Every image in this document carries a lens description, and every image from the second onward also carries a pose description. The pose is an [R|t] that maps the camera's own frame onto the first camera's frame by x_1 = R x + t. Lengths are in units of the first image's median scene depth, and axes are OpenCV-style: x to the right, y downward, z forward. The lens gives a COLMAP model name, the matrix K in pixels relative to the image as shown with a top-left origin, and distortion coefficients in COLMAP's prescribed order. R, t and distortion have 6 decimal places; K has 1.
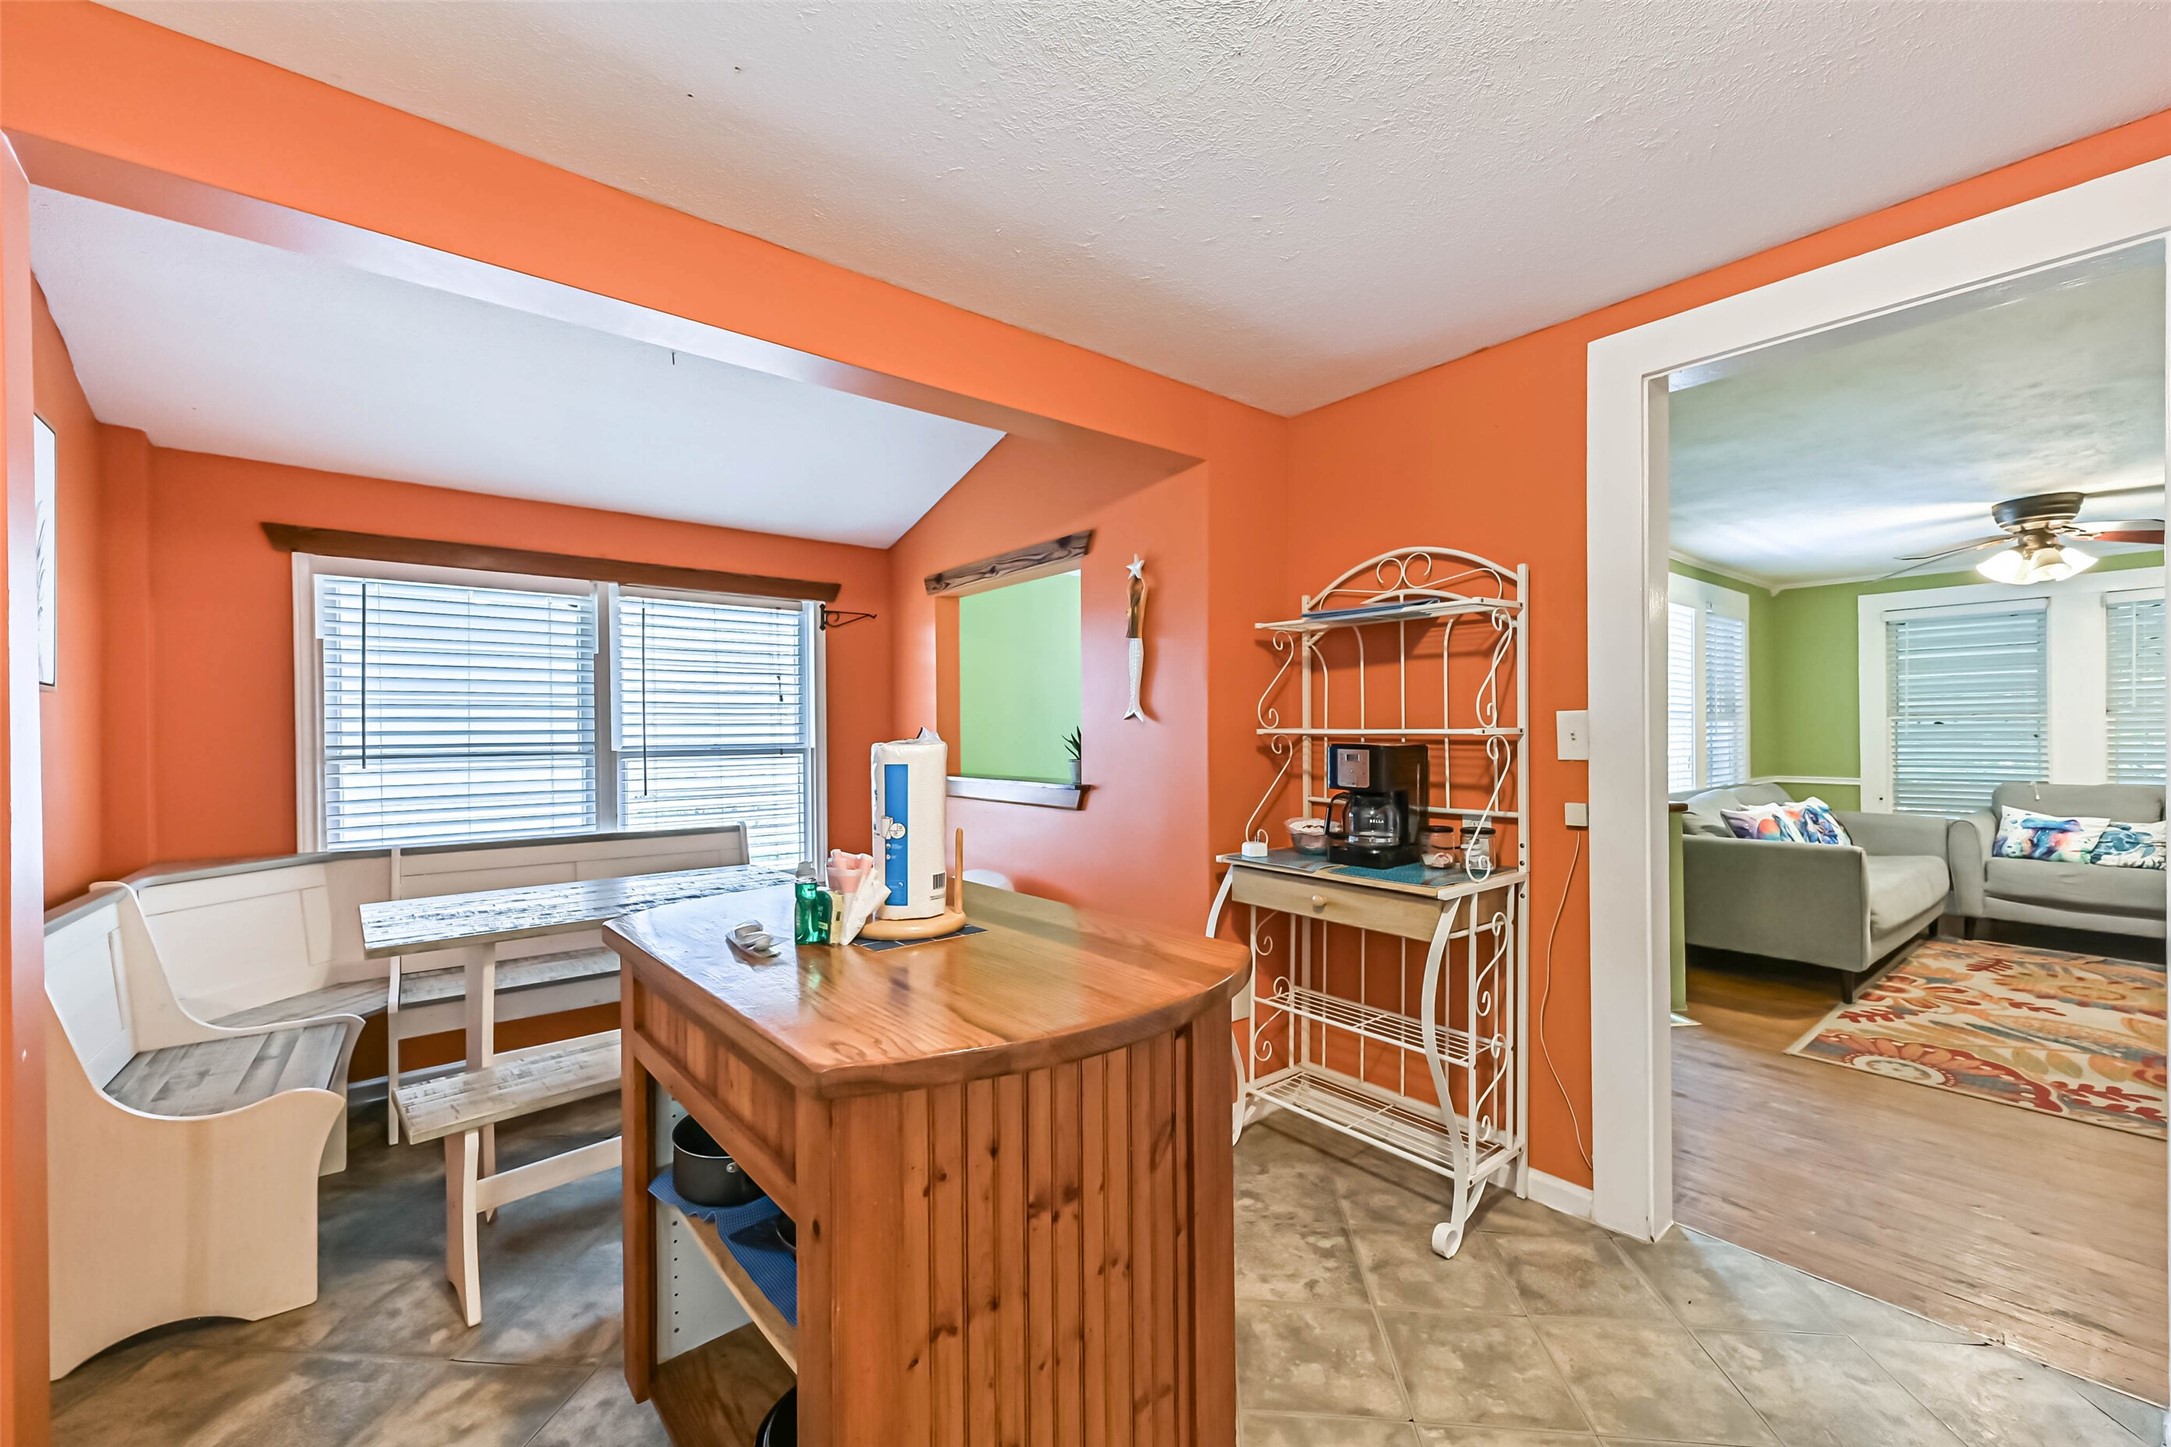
lens RADIAL K [[856.5, 0, 1090.6], [0, 856.5, 736.0], [0, 0, 1]] dist [0.001397, -0.002058]
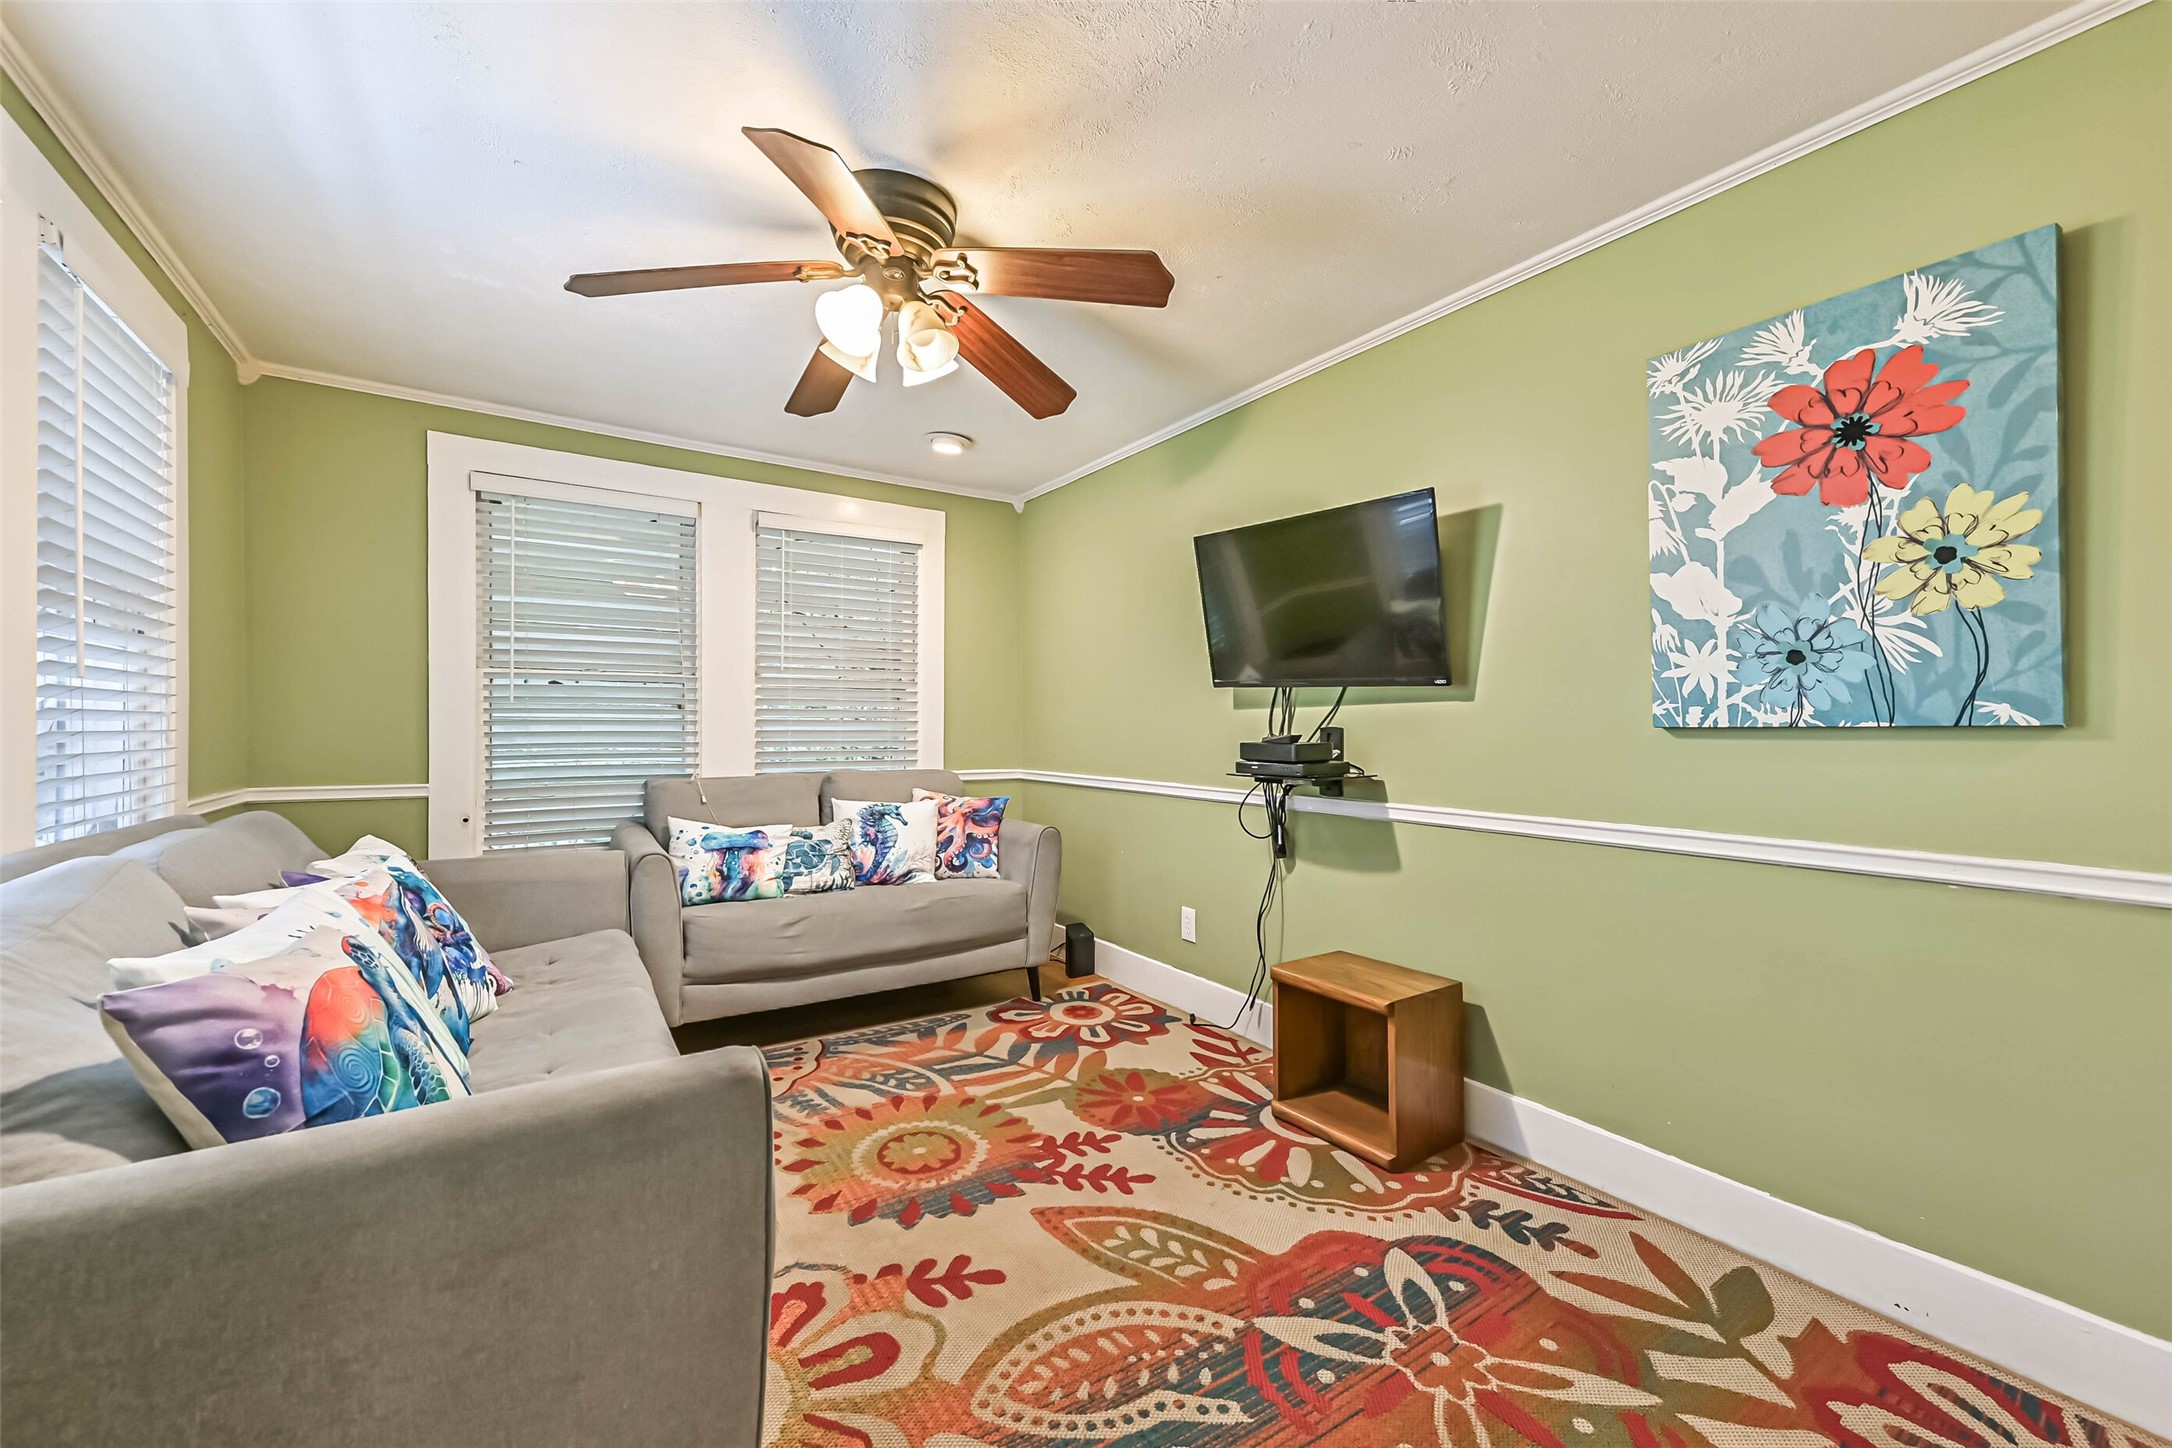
lens RADIAL K [[871.9, 0, 1108.5], [0, 871.9, 724.1], [0, 0, 1]] dist [0.013651, -0.000319]
pose [[0.075960, 0.015779, 0.996986, 0.506520], [-0.001446, 0.999875, -0.015715, 0.026851], [-0.997110, -0.000248, 0.075973, 0.695564]]
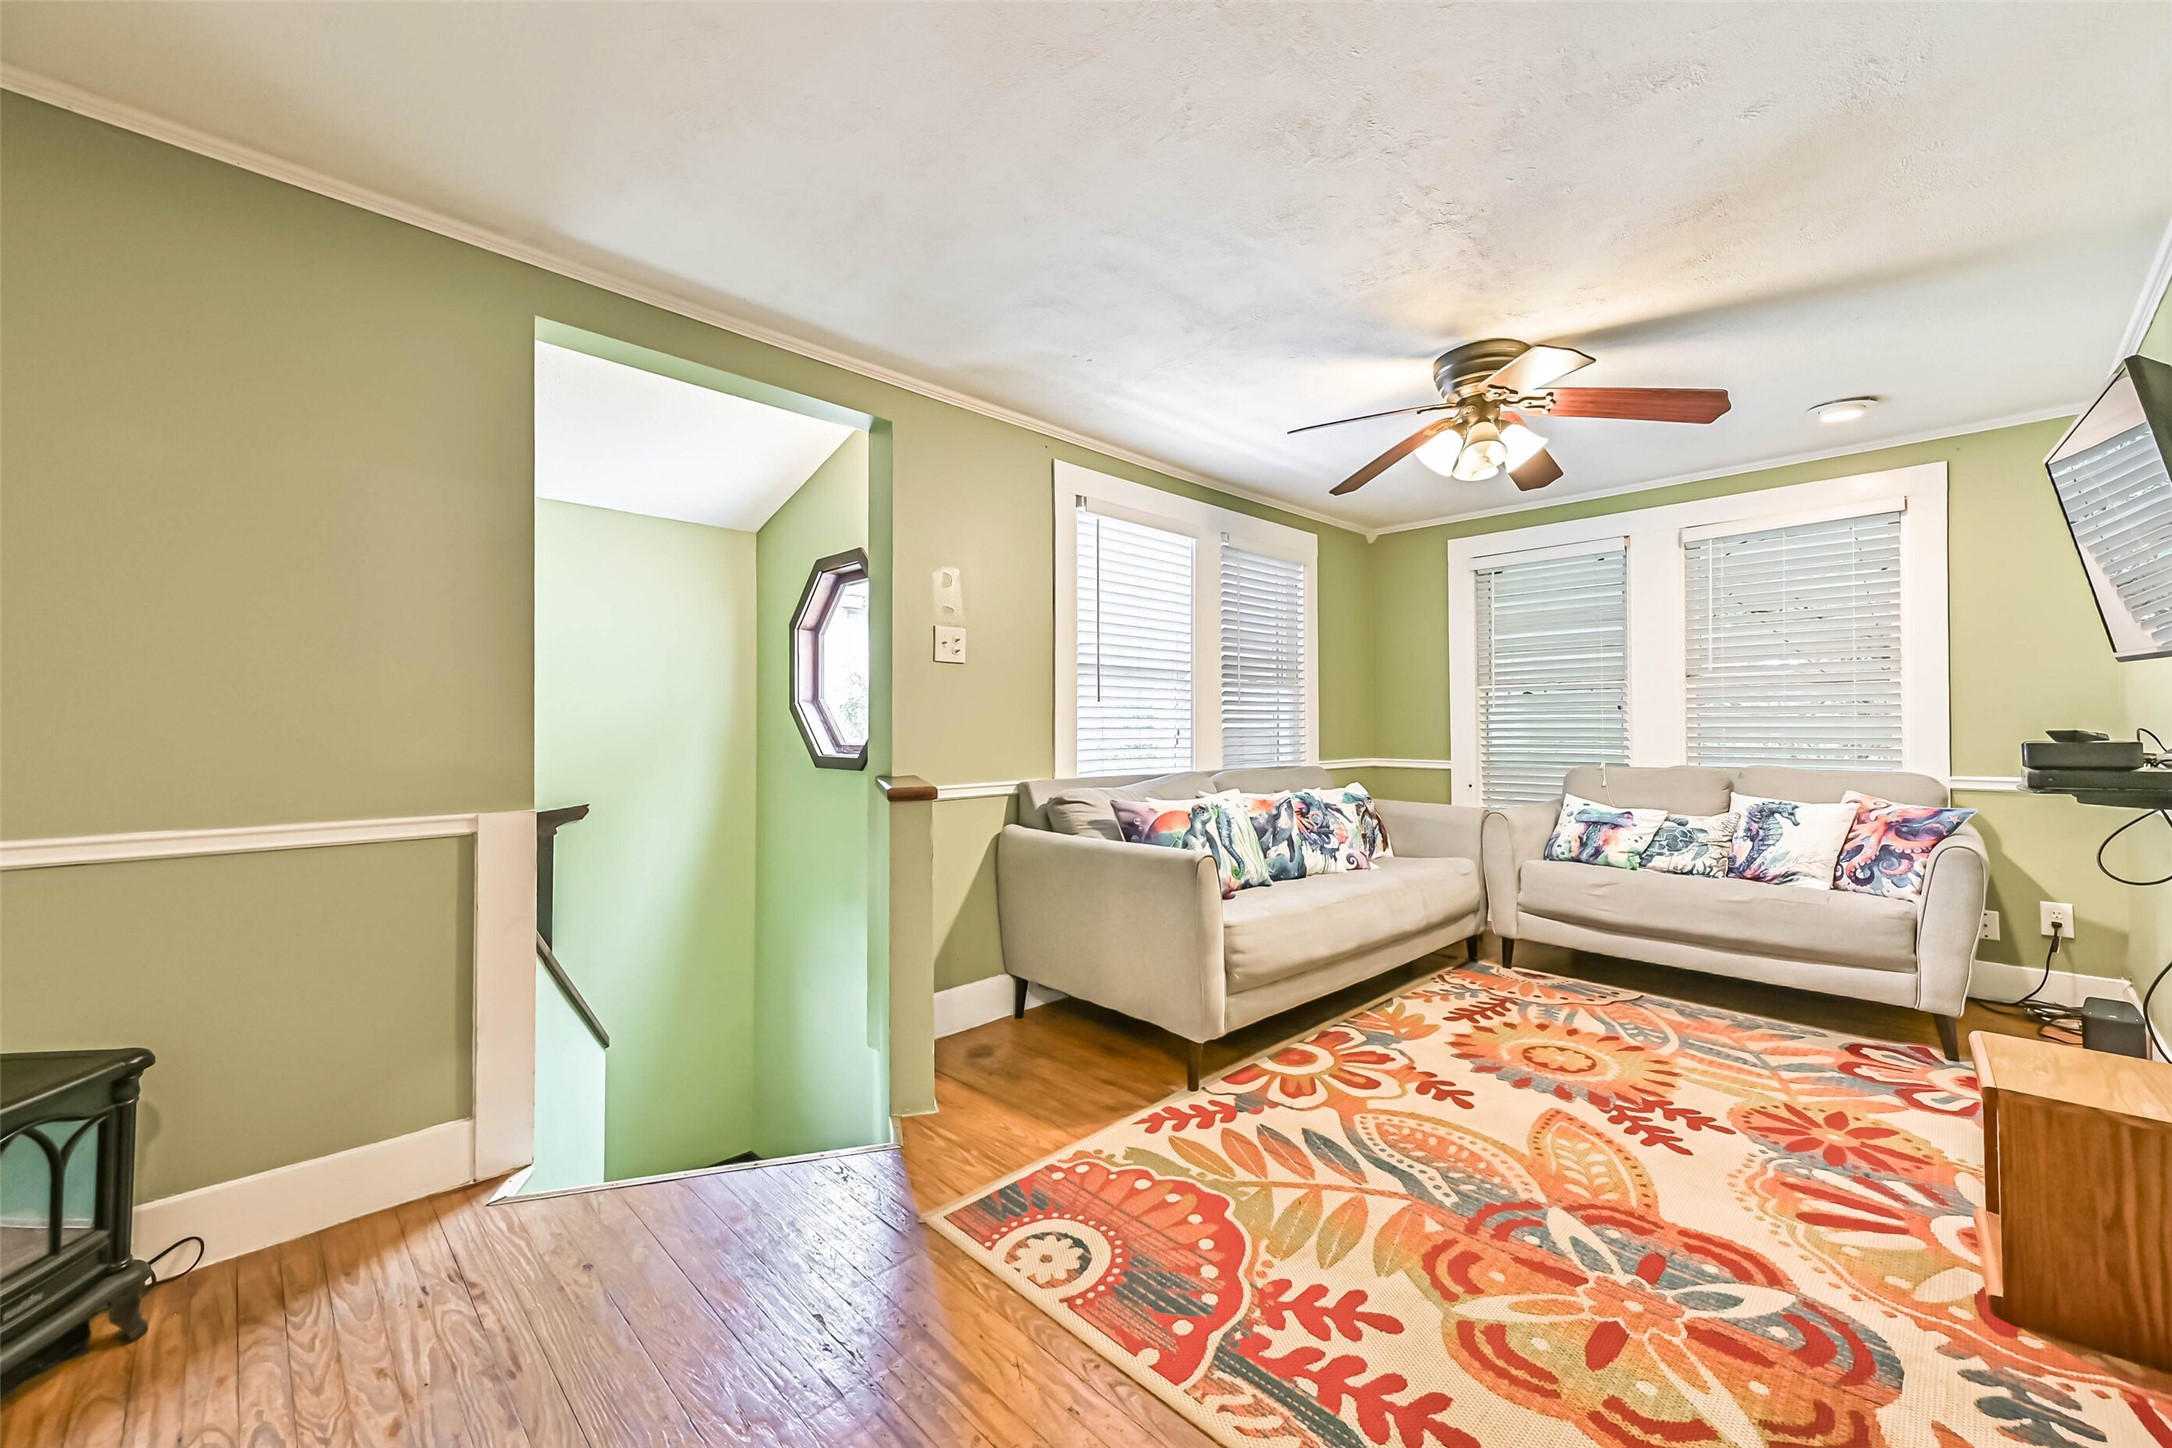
lens RADIAL K [[856.9, 0, 1086.5], [0, 856.9, 706.2], [0, 0, 1]] dist [0.001397, -0.002058]
pose [[0.994175, 0.012292, 0.107073, 0.586298], [-0.009539, 0.999611, -0.026190, 0.027773], [-0.107353, 0.025016, 0.993906, 0.278500]]
